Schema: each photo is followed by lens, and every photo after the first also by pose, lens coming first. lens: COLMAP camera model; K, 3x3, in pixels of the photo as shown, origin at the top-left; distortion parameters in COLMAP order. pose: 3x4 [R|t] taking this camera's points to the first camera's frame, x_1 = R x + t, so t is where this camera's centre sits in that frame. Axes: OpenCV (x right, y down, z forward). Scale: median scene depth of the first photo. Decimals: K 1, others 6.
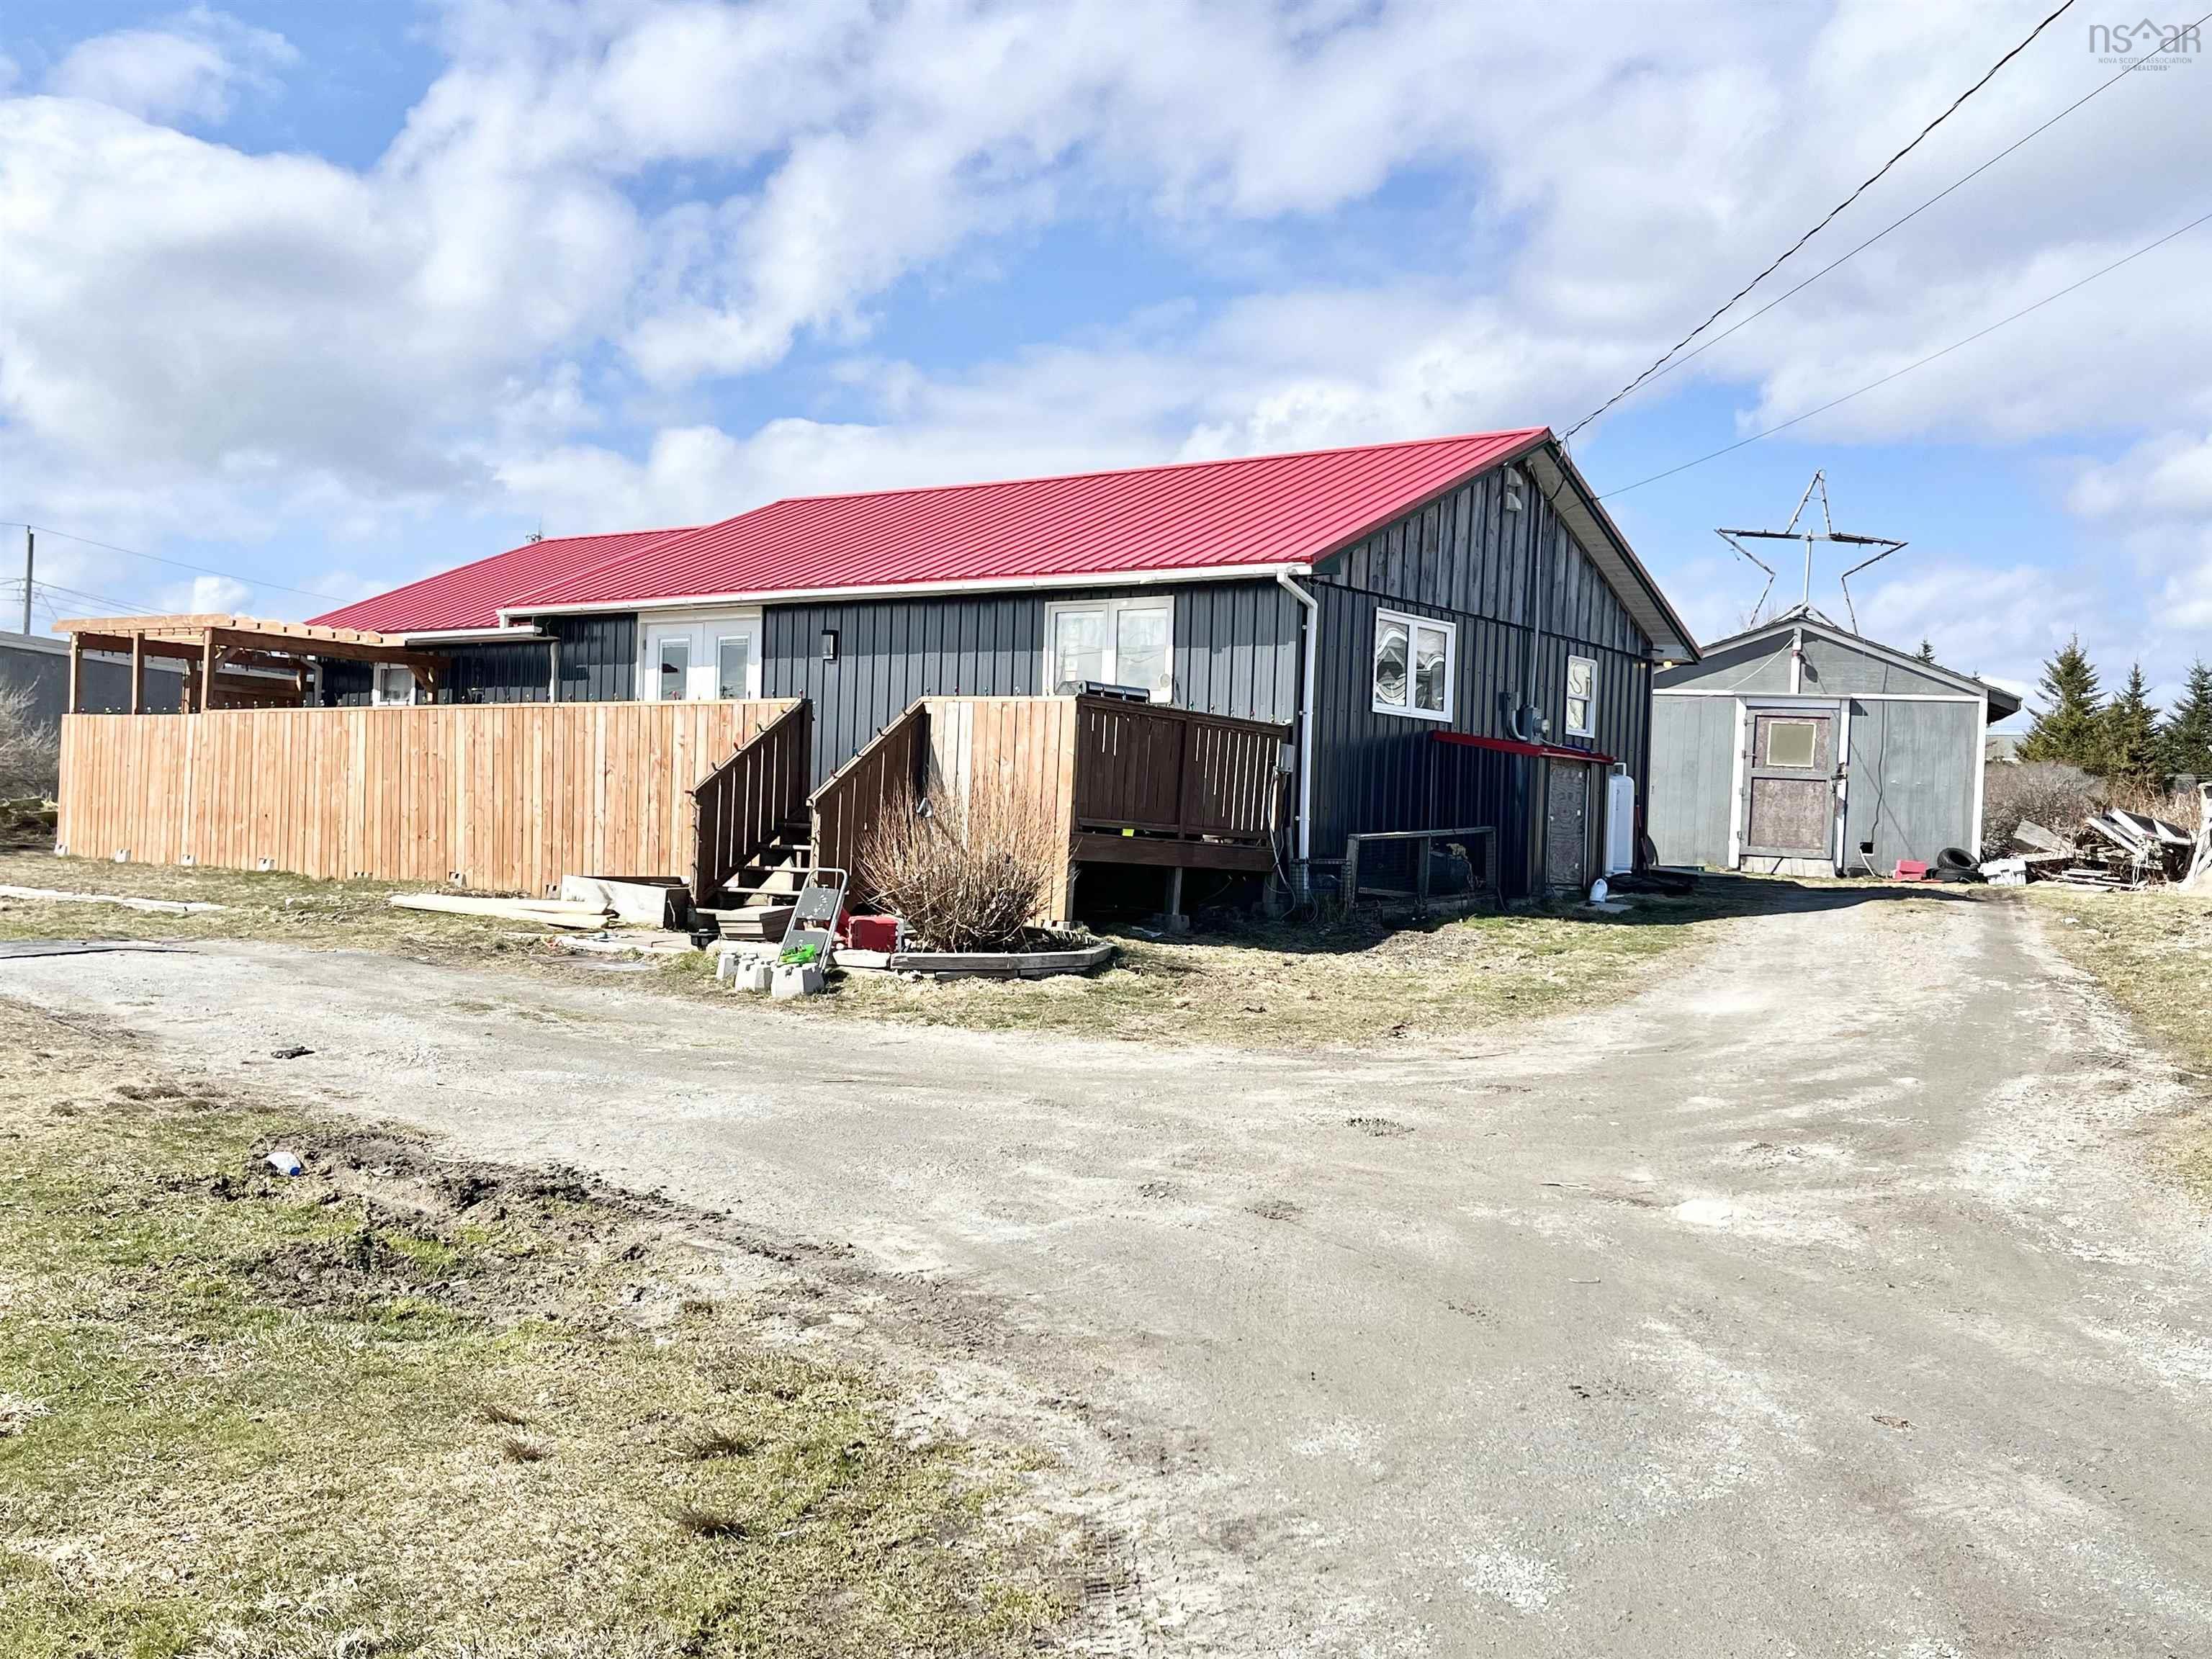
lens RADIAL K [[2118.1, 0, 1119.2], [0, 2118.1, 827.2], [0, 0, 1]] dist [0.107395, -0.313411]
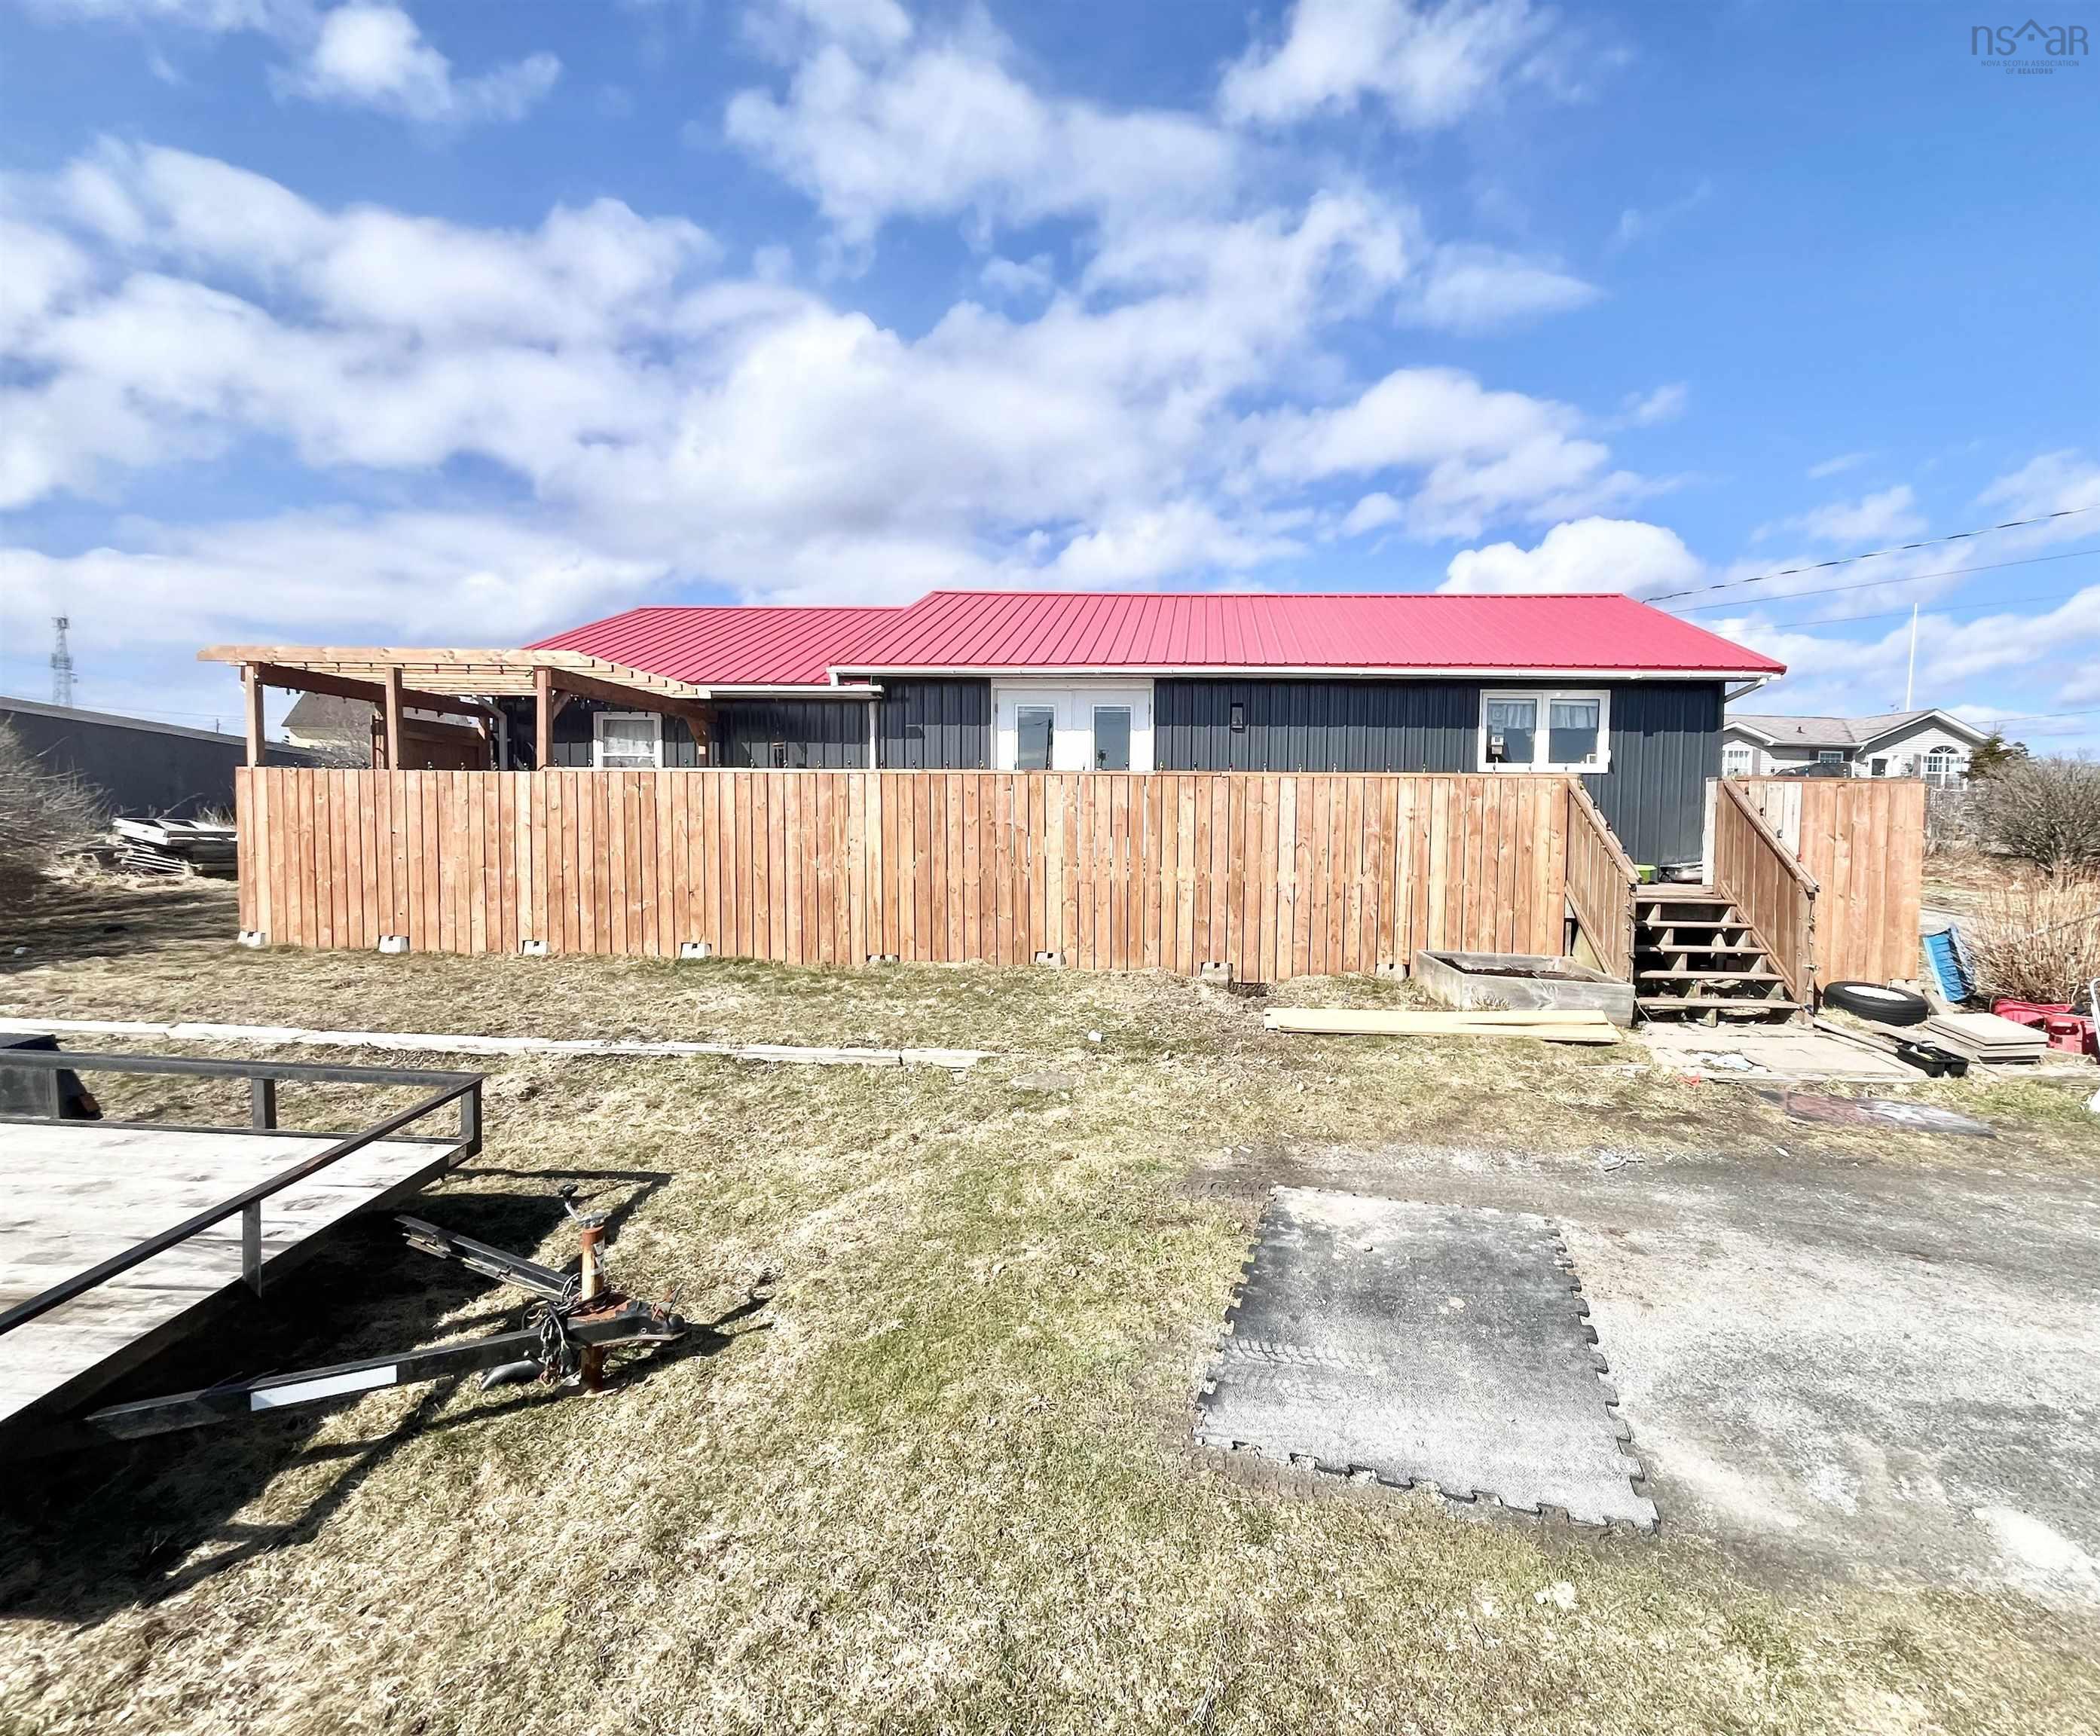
lens RADIAL K [[946.0, 0, 1100.6], [0, 946.0, 788.9], [0, 0, 1]] dist [-0.009129, 0.001374]
pose [[0.824931, -0.008252, 0.565173, -0.524501], [0.012074, 0.999923, -0.003023, -0.048180], [-0.565105, 0.009318, 0.824967, 0.654275]]
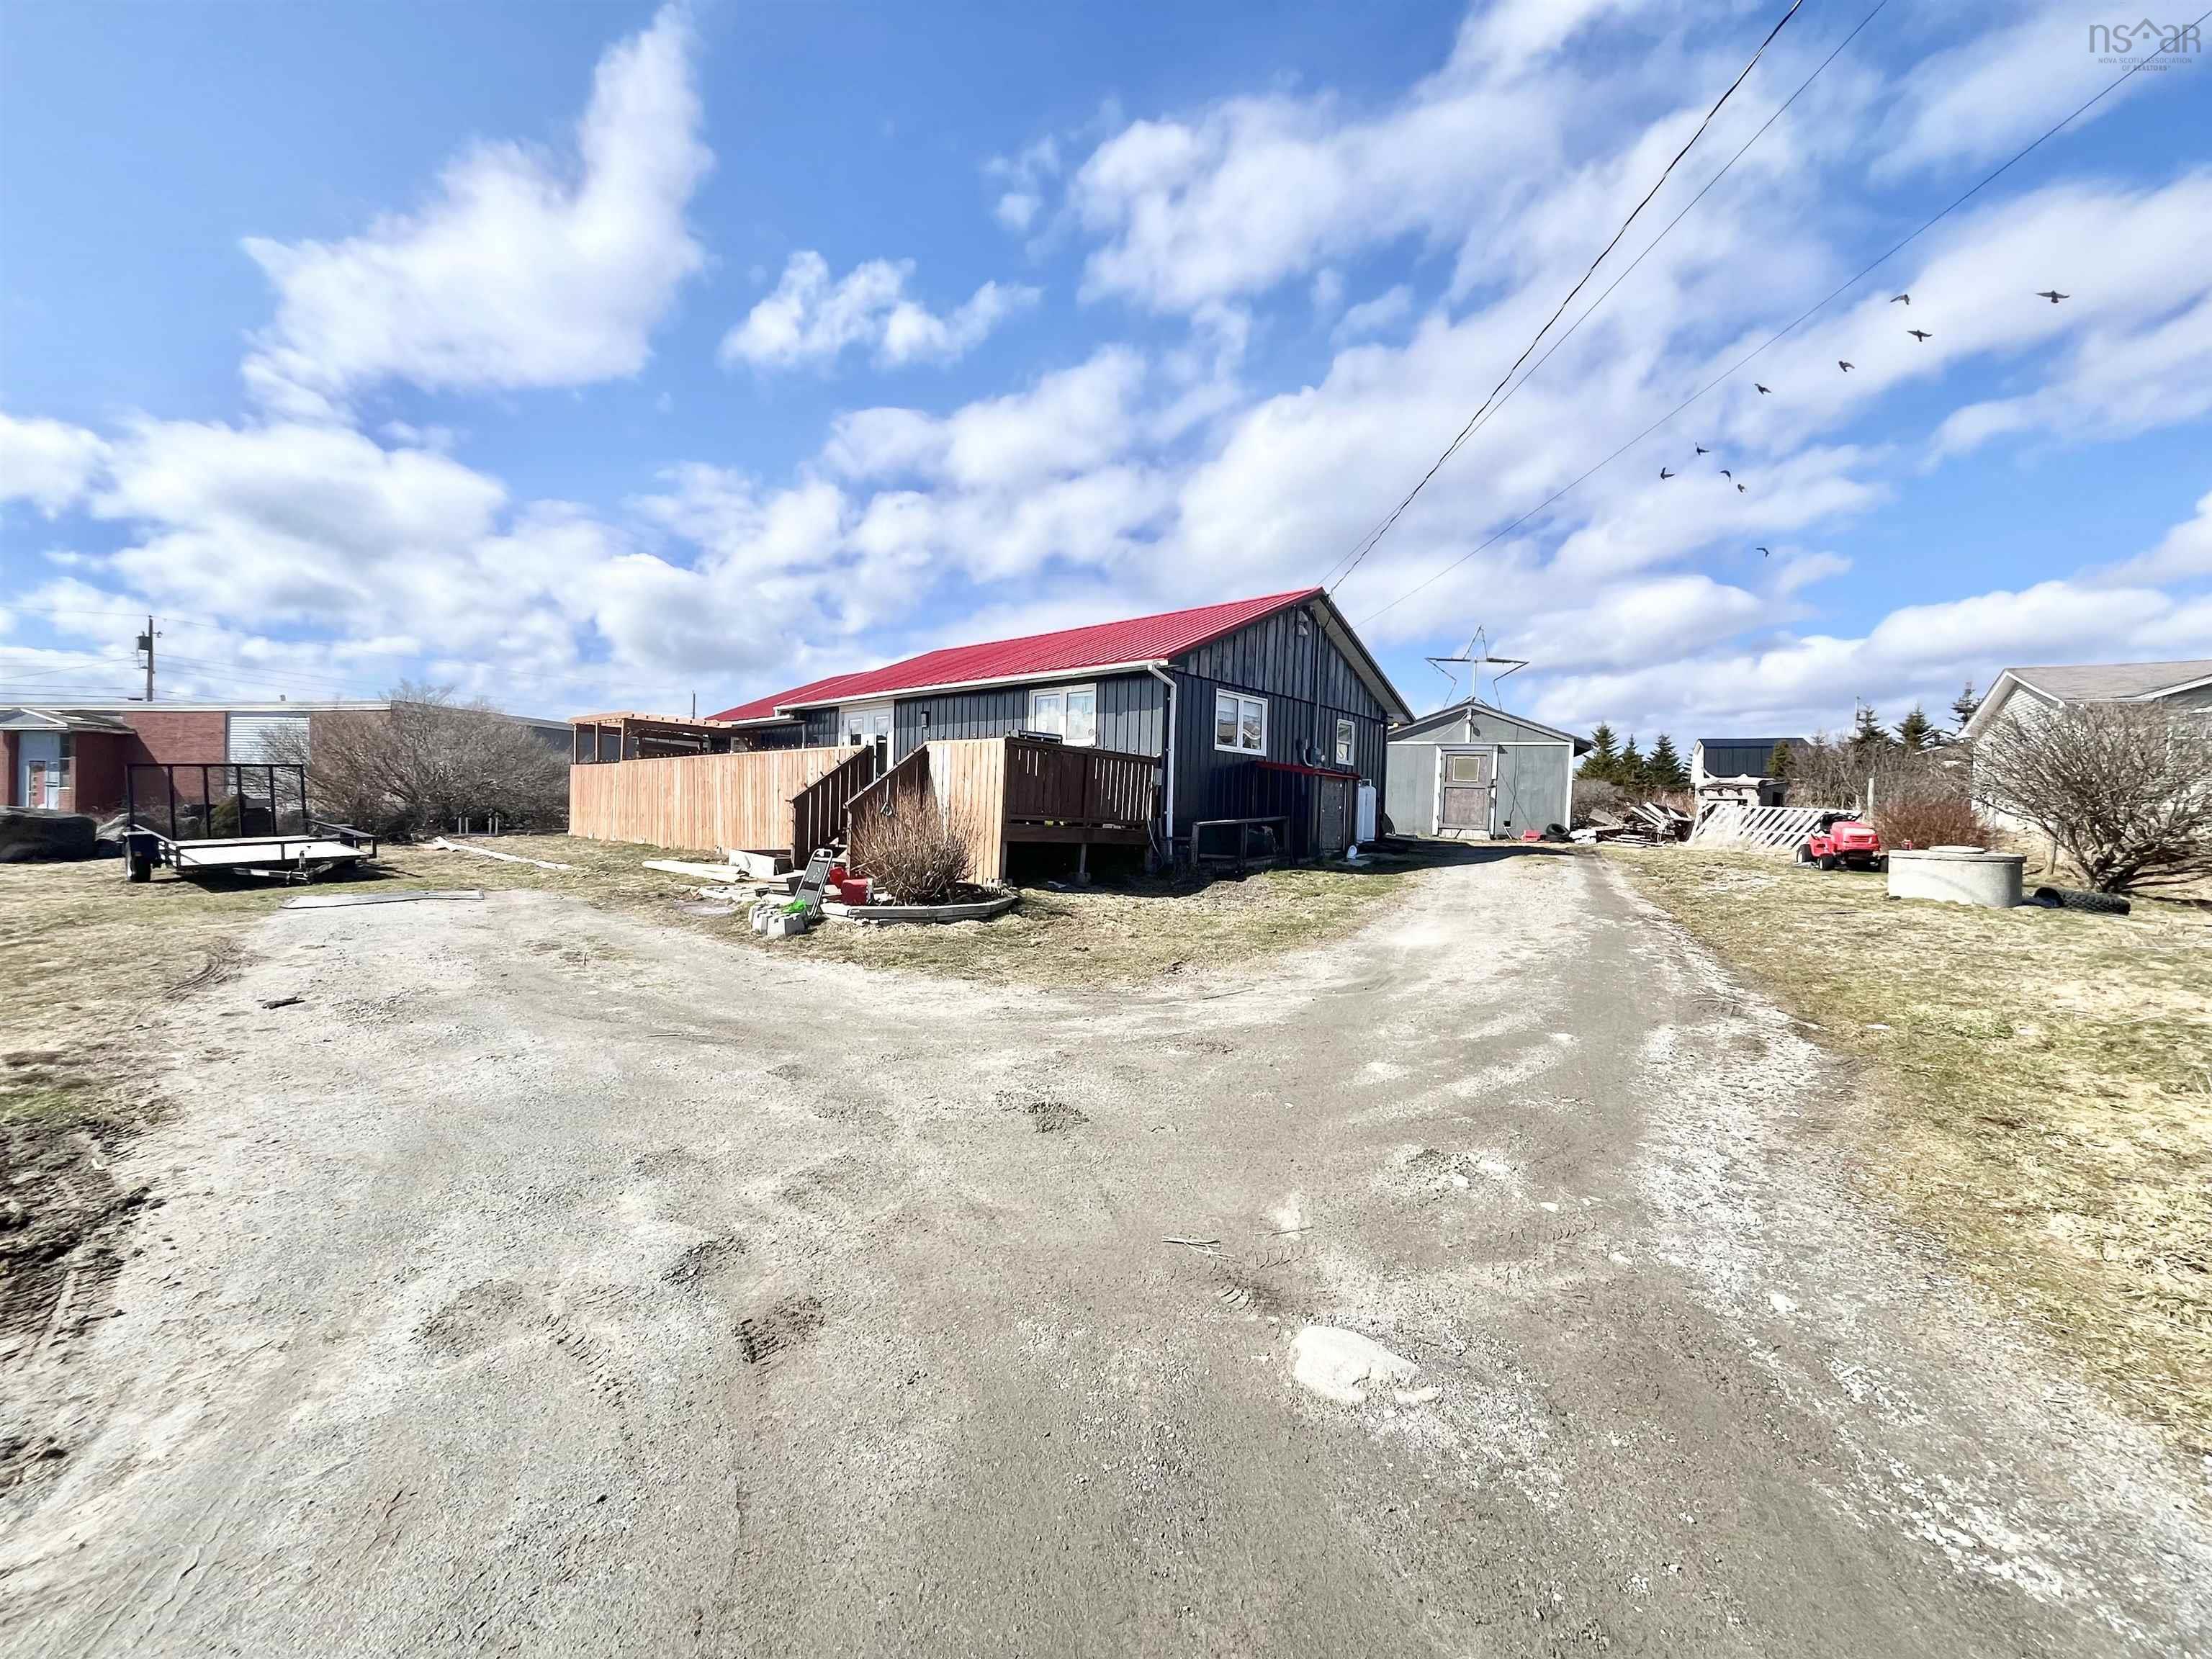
lens RADIAL K [[889.3, 0, 1102.8], [0, 889.3, 827.2], [0, 0, 1]] dist [0.003265, -0.000142]
pose [[0.996447, -0.007369, -0.083903, 0.084982], [0.008664, 0.999849, 0.015086, -0.003325], [0.083779, -0.015759, 0.996360, 0.263956]]
